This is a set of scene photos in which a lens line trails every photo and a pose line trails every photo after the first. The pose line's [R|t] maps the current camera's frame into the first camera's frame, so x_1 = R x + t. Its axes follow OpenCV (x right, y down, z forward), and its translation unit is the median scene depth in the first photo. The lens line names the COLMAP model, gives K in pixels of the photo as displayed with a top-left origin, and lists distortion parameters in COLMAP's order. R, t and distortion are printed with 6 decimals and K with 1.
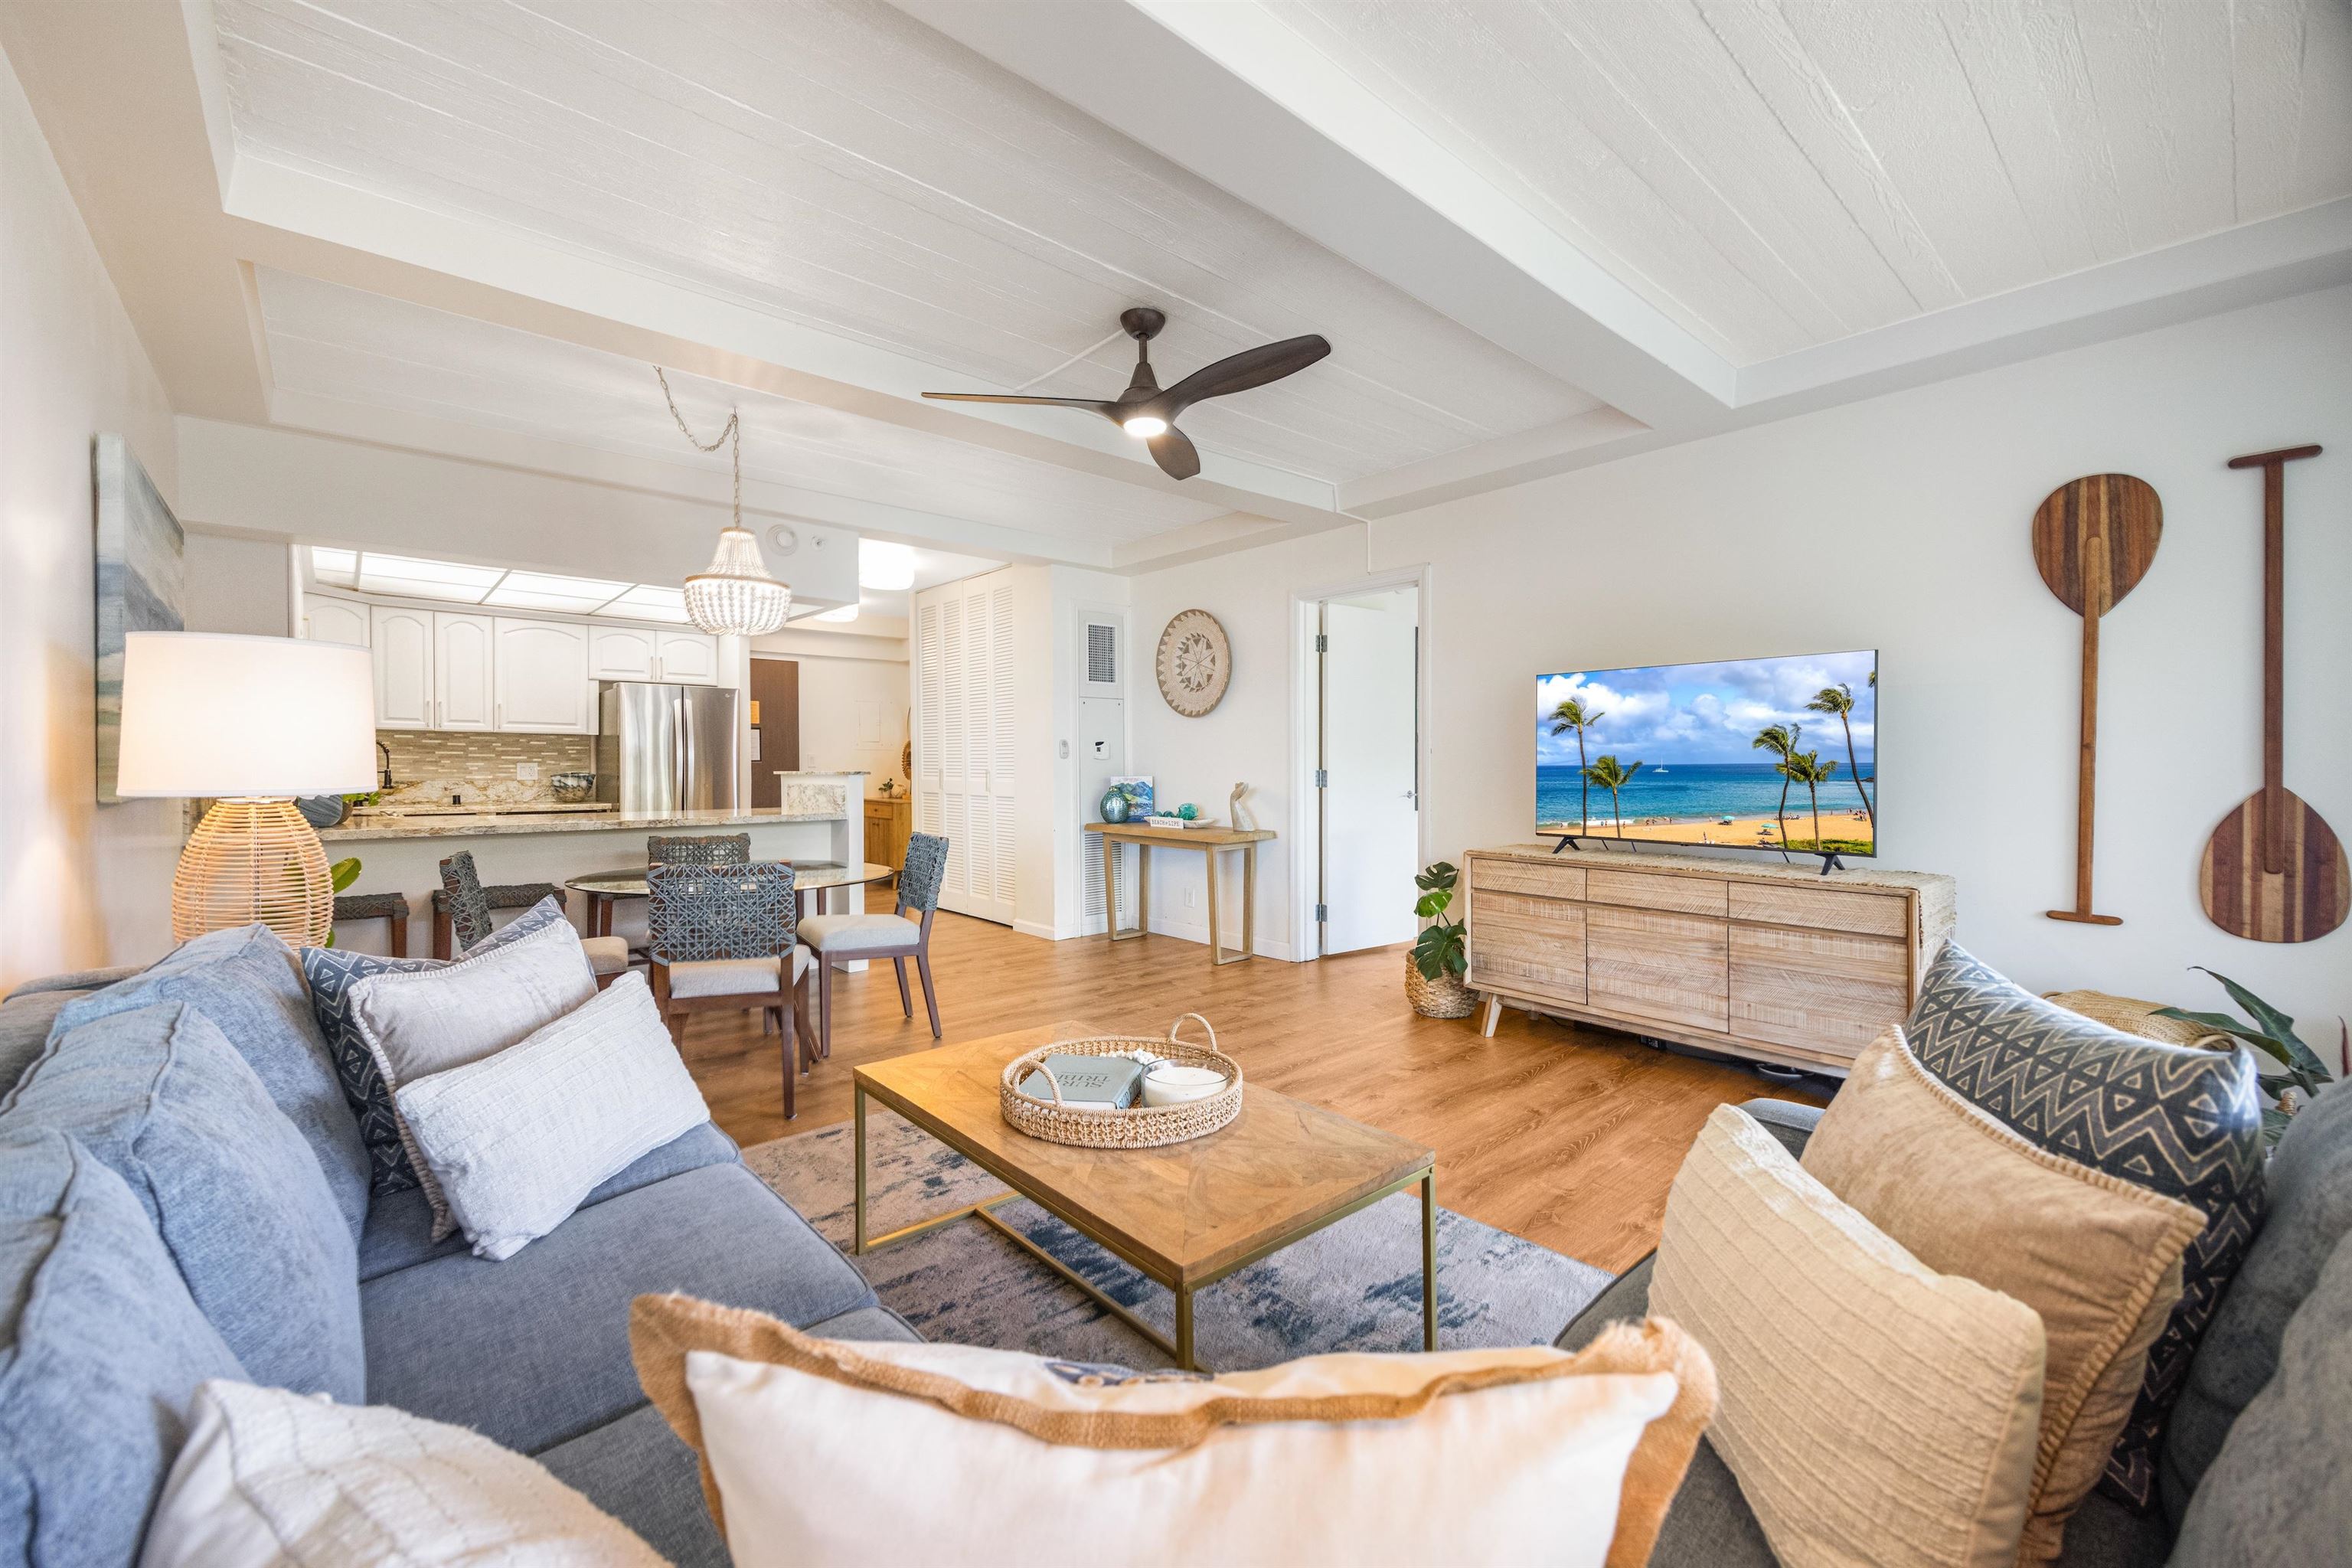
lens RADIAL K [[939.5, 0, 1171.6], [0, 939.5, 781.3], [0, 0, 1]] dist [-0.000138, -0.000117]
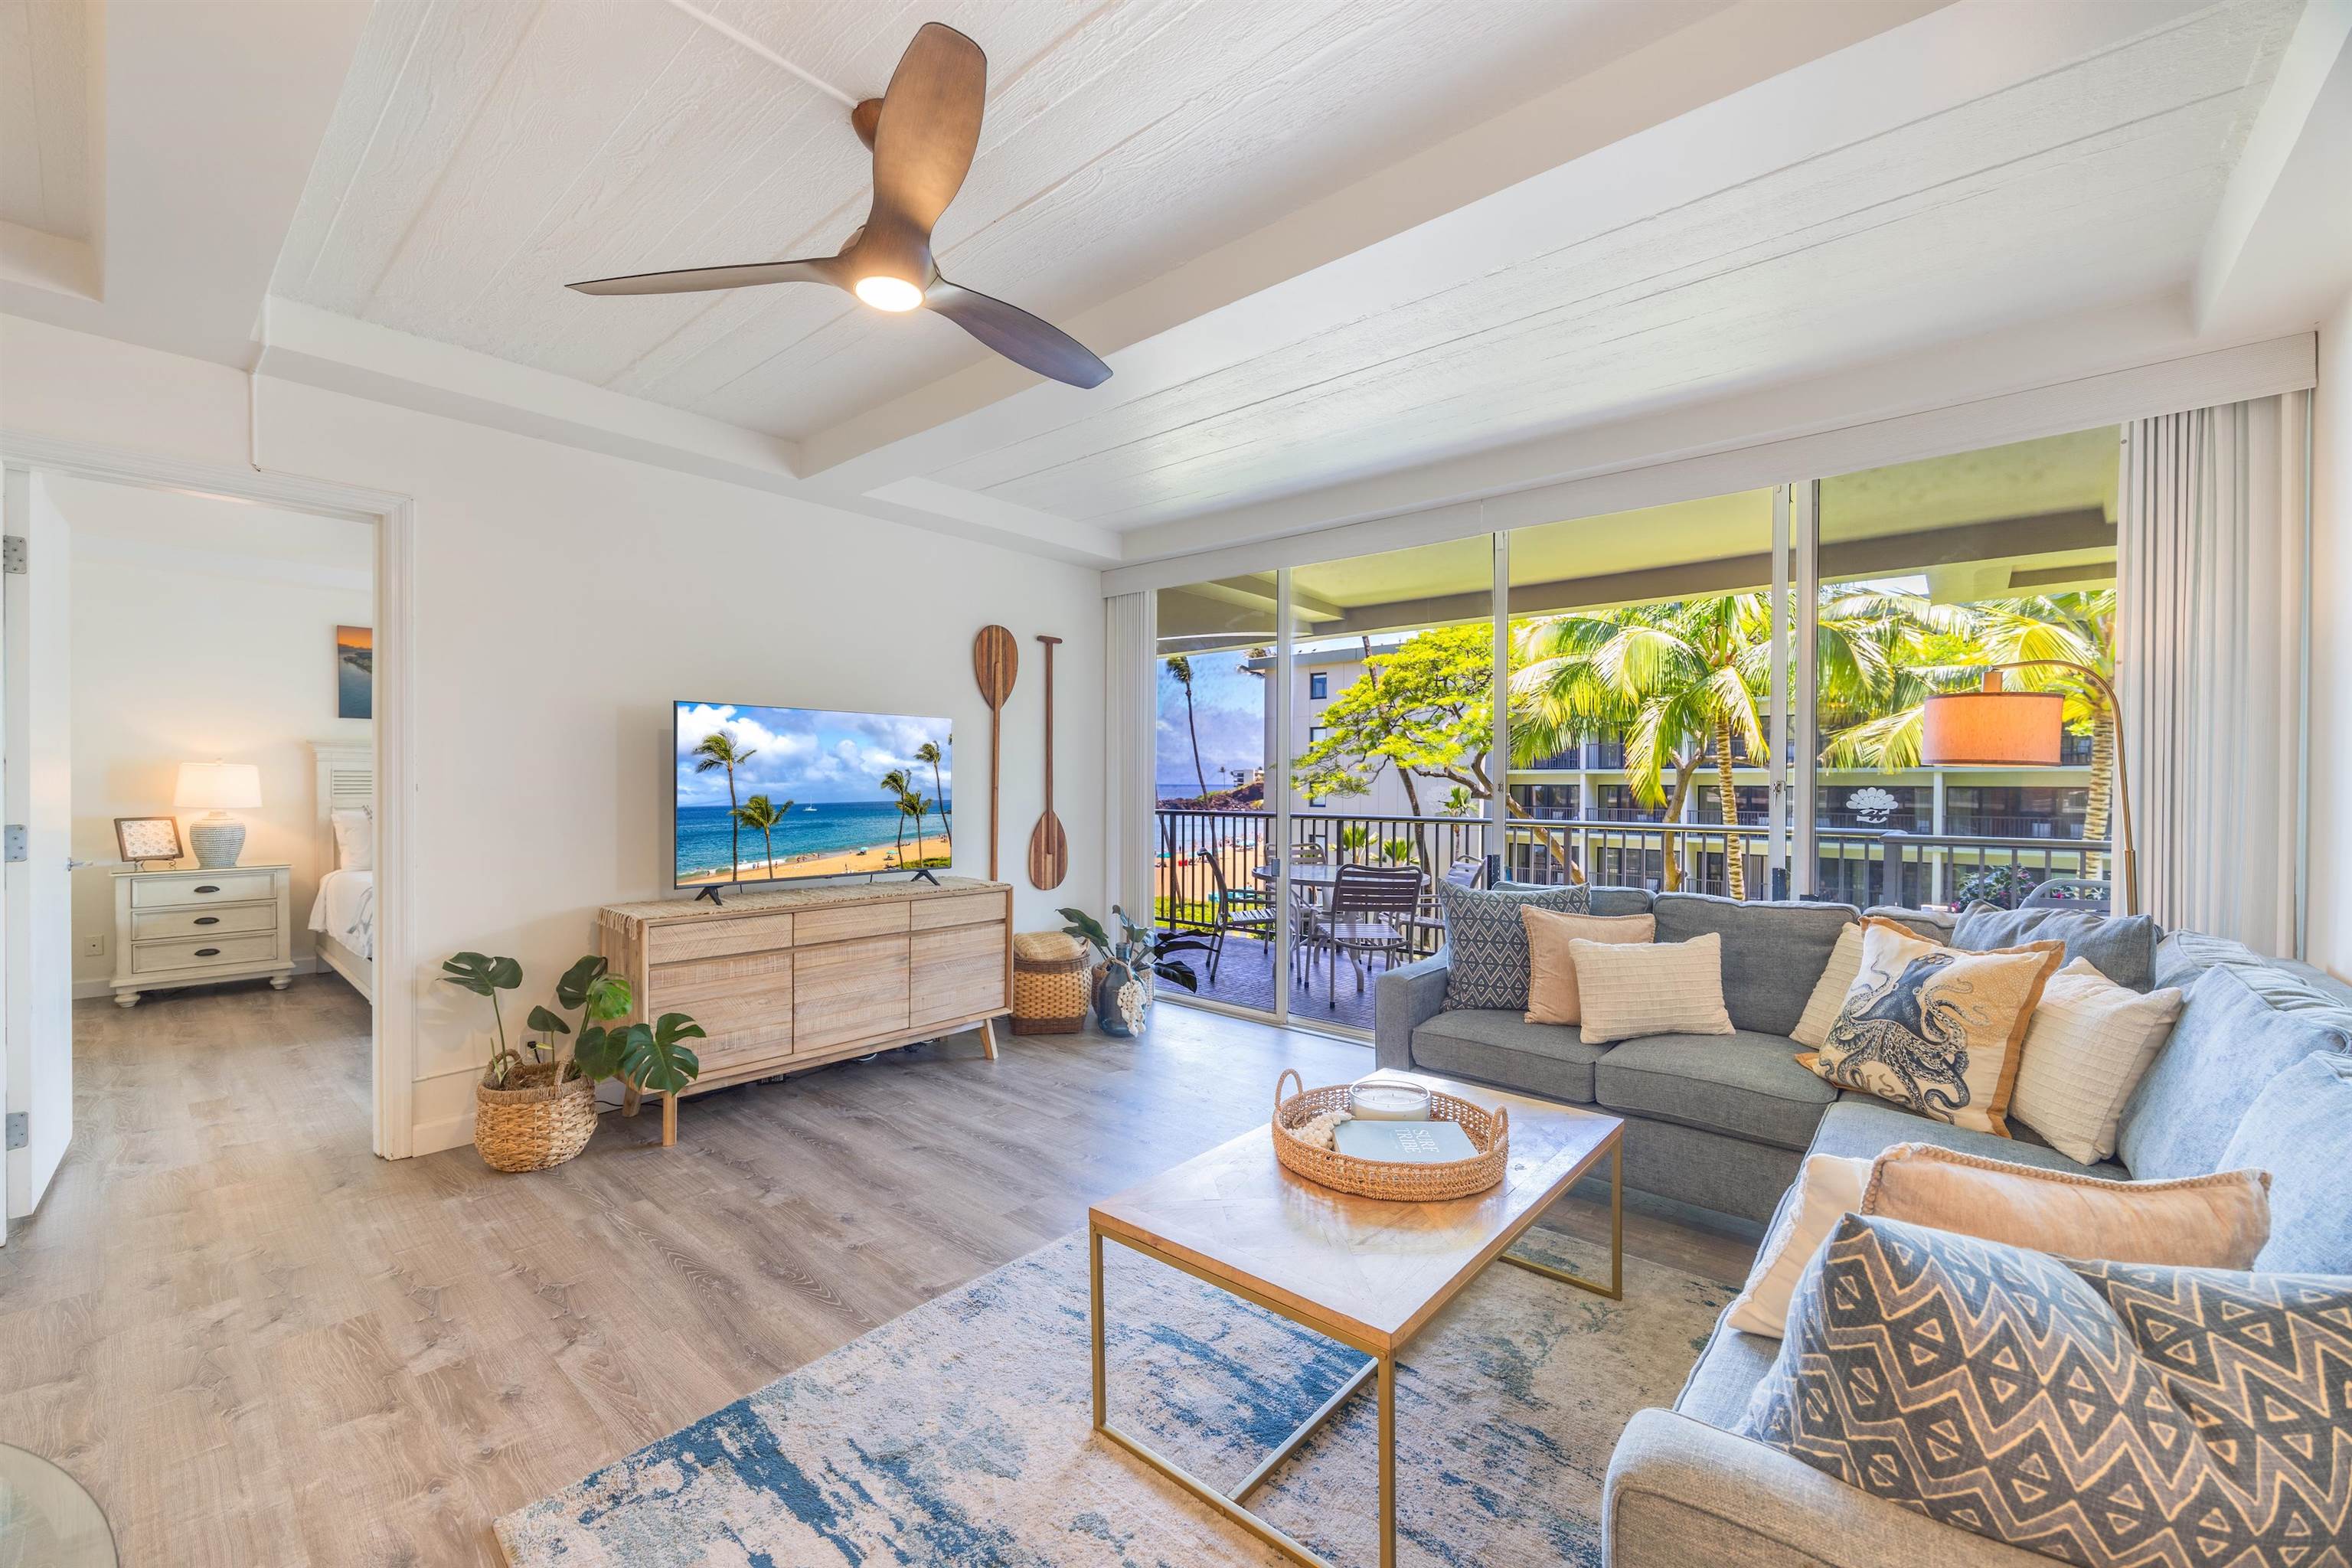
lens RADIAL K [[944.6, 0, 1157.9], [0, 944.6, 784.9], [0, 0, 1]] dist [-0.001621, -0.000332]
pose [[-0.132405, -0.002275, 0.991193, -0.595124], [0.017054, 0.999844, 0.004573, -0.038094], [-0.991049, 0.017509, -0.132346, 0.783780]]
